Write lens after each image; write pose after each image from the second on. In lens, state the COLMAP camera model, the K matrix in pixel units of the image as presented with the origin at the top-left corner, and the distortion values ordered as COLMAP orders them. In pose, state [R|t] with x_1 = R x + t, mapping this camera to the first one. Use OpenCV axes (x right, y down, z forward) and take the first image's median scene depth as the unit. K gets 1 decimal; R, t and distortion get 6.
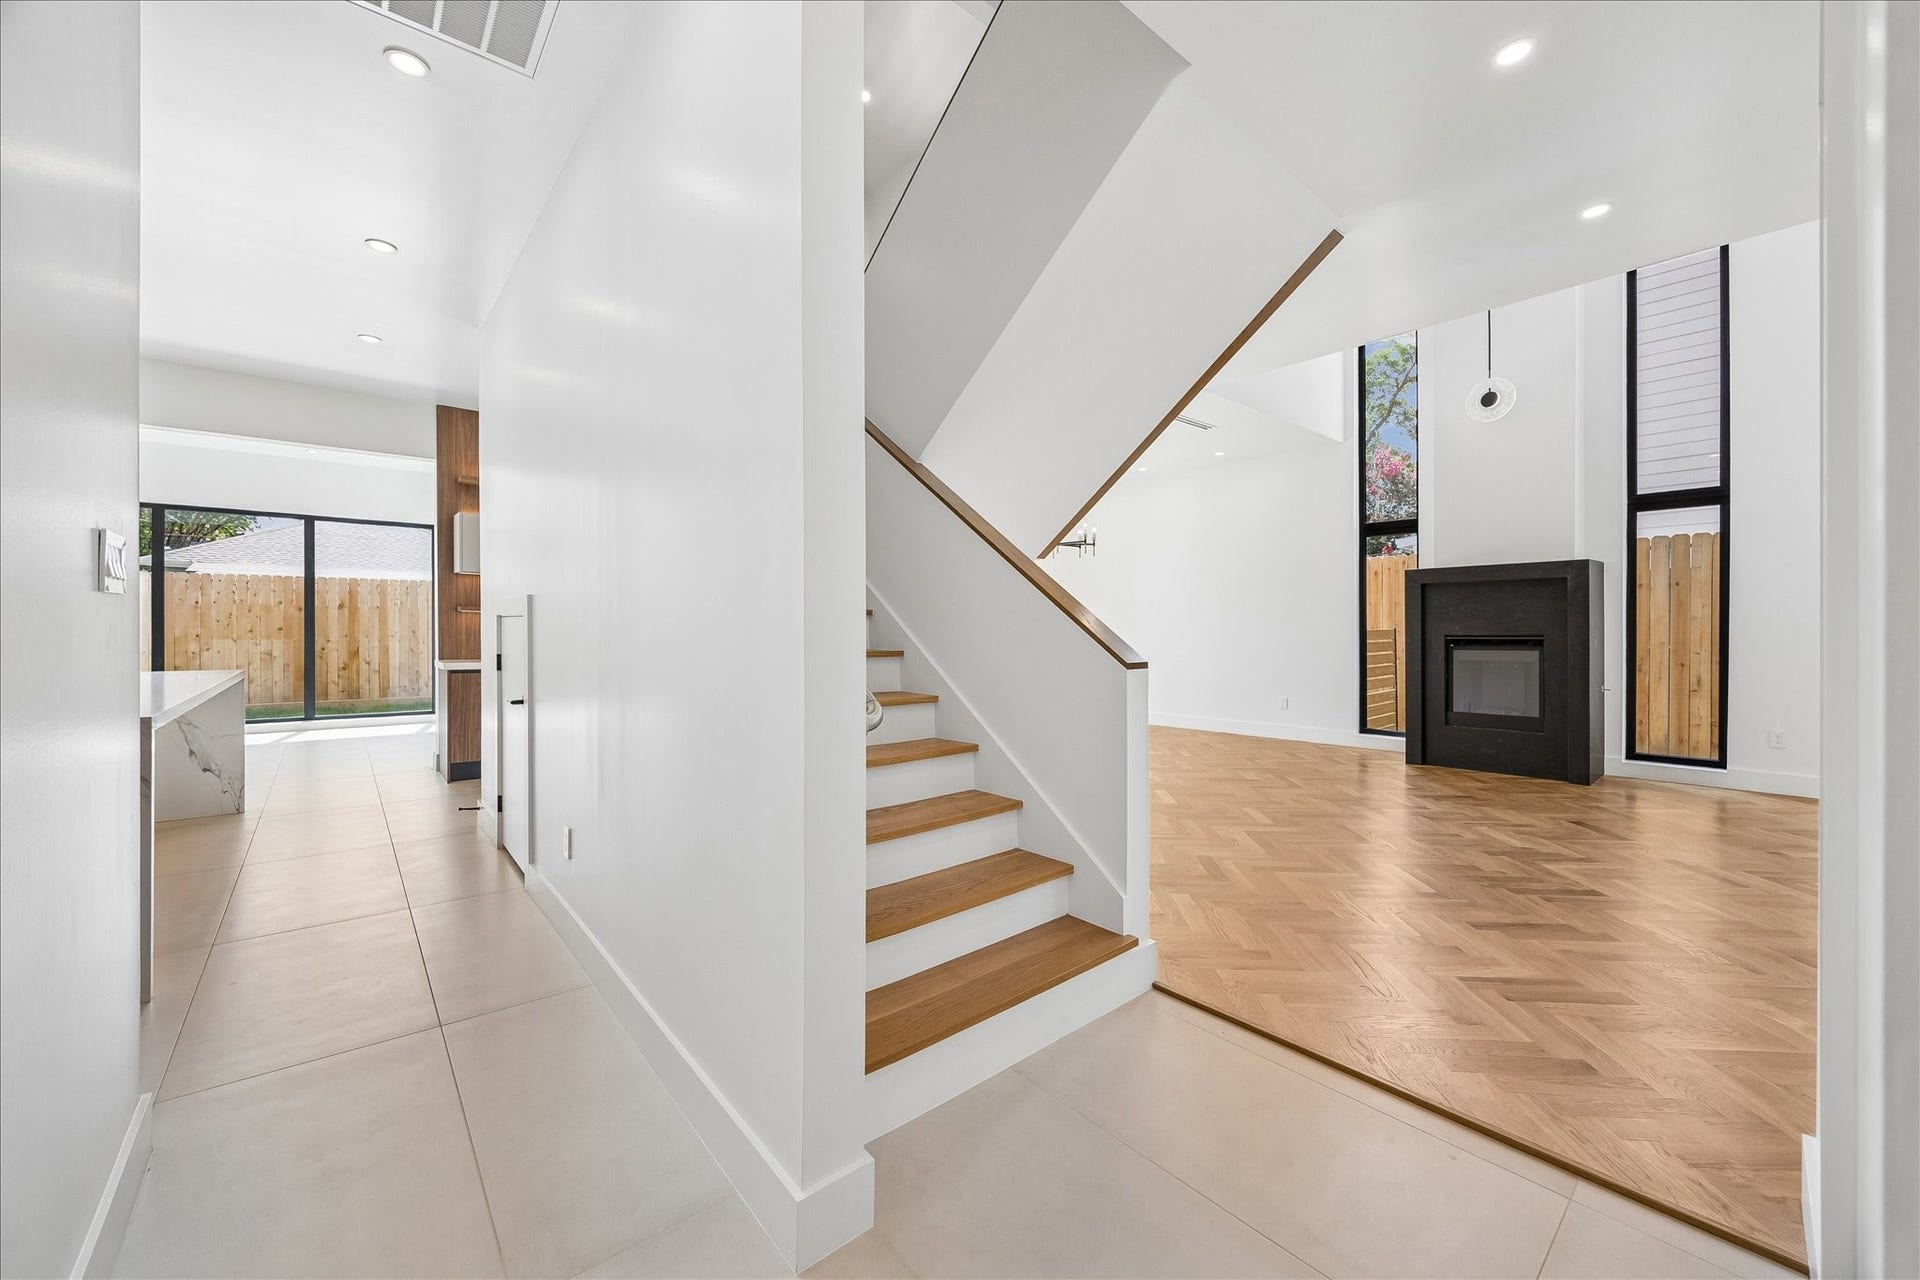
lens RADIAL K [[741.3, 0, 955.7], [0, 741.3, 635.5], [0, 0, 1]] dist [-0.002493, -0.000070]
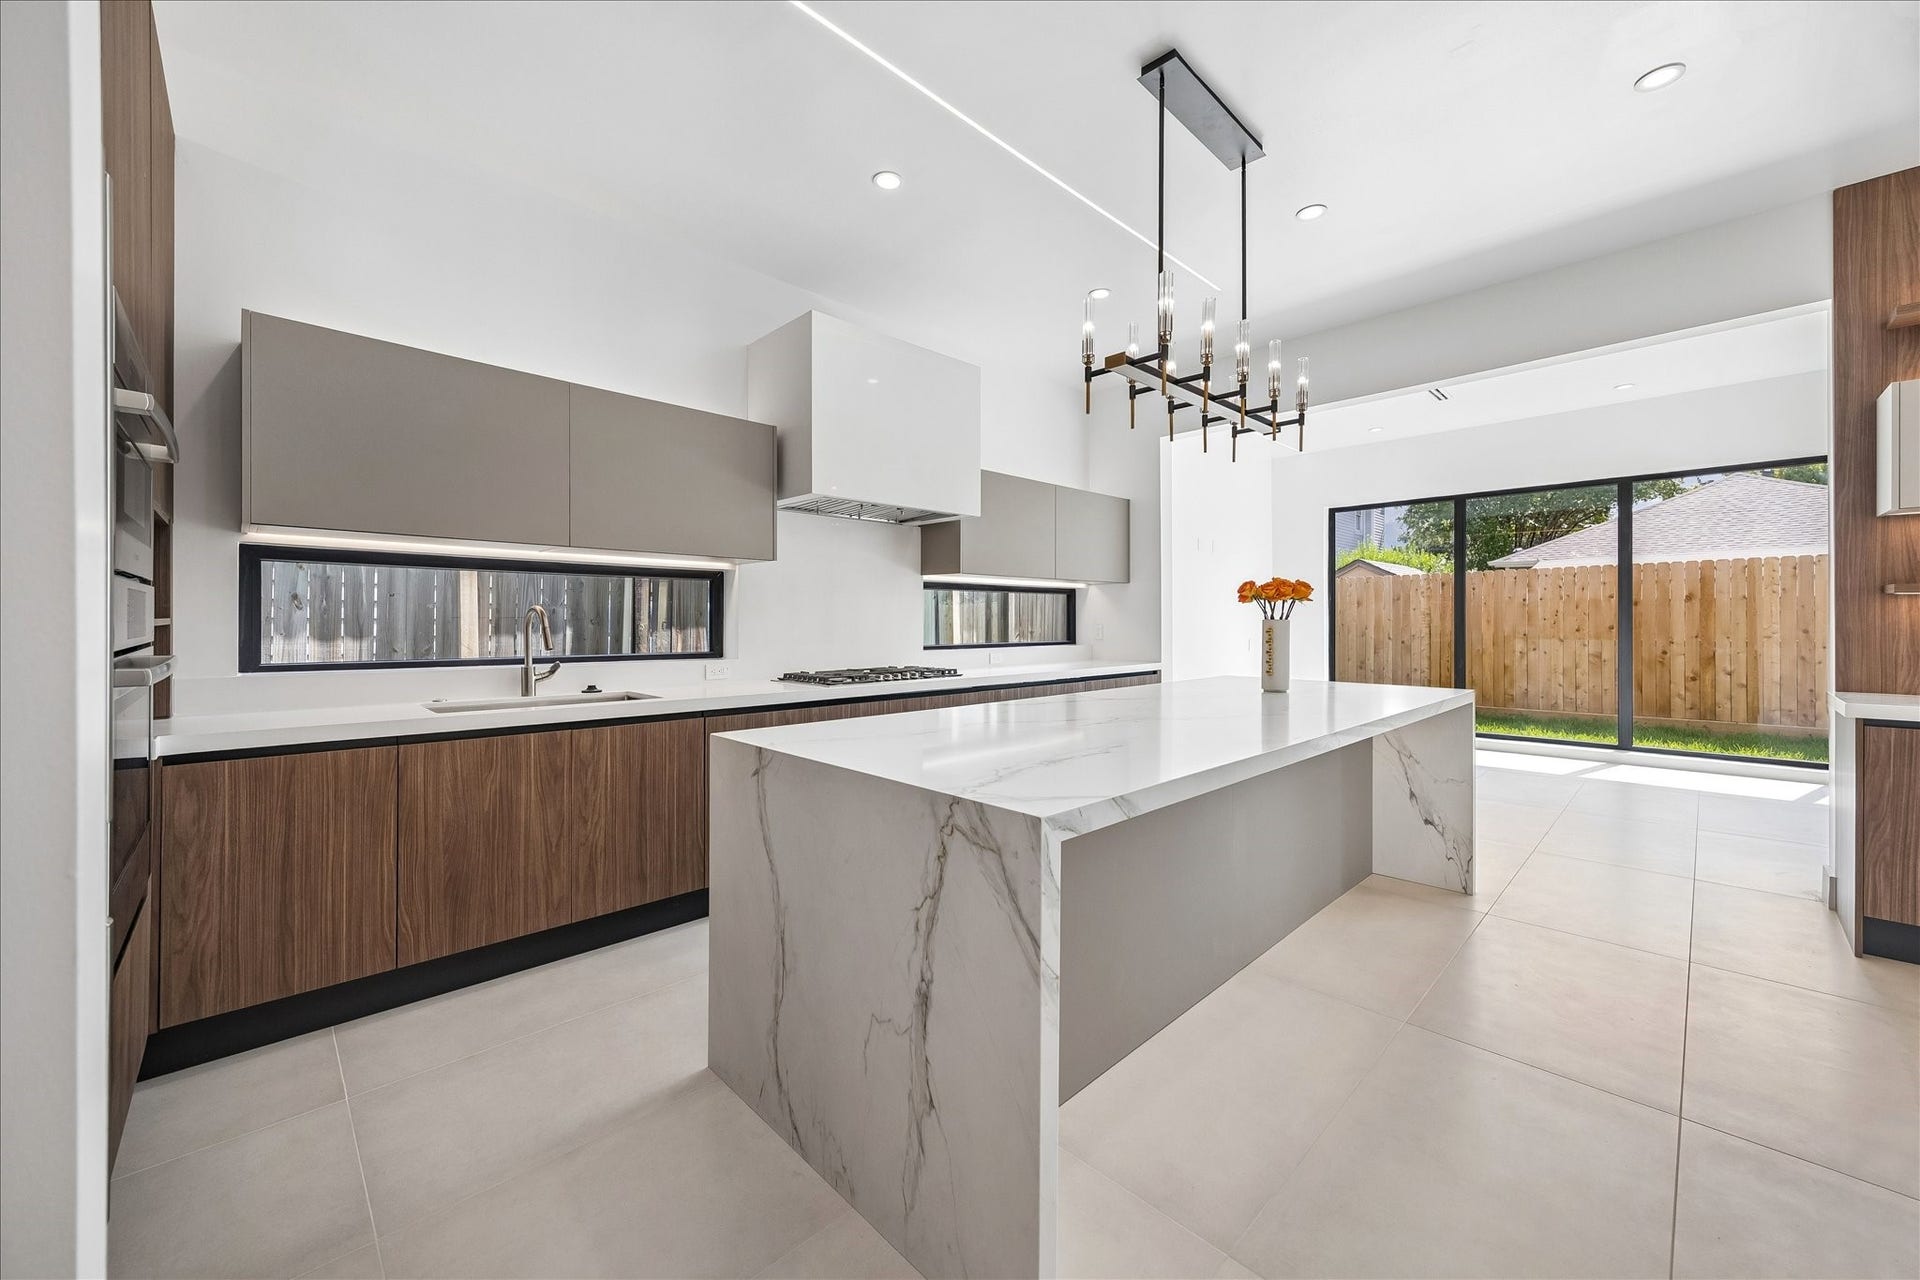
lens RADIAL K [[741.3, 0, 949.2], [0, 741.3, 628.2], [0, 0, 1]] dist [-0.002493, -0.000070]
pose [[0.070888, 0.000946, -0.997484, -0.121851], [-0.006879, 0.999976, 0.000460, -0.003319], [0.997461, 0.006829, 0.070892, 0.184218]]
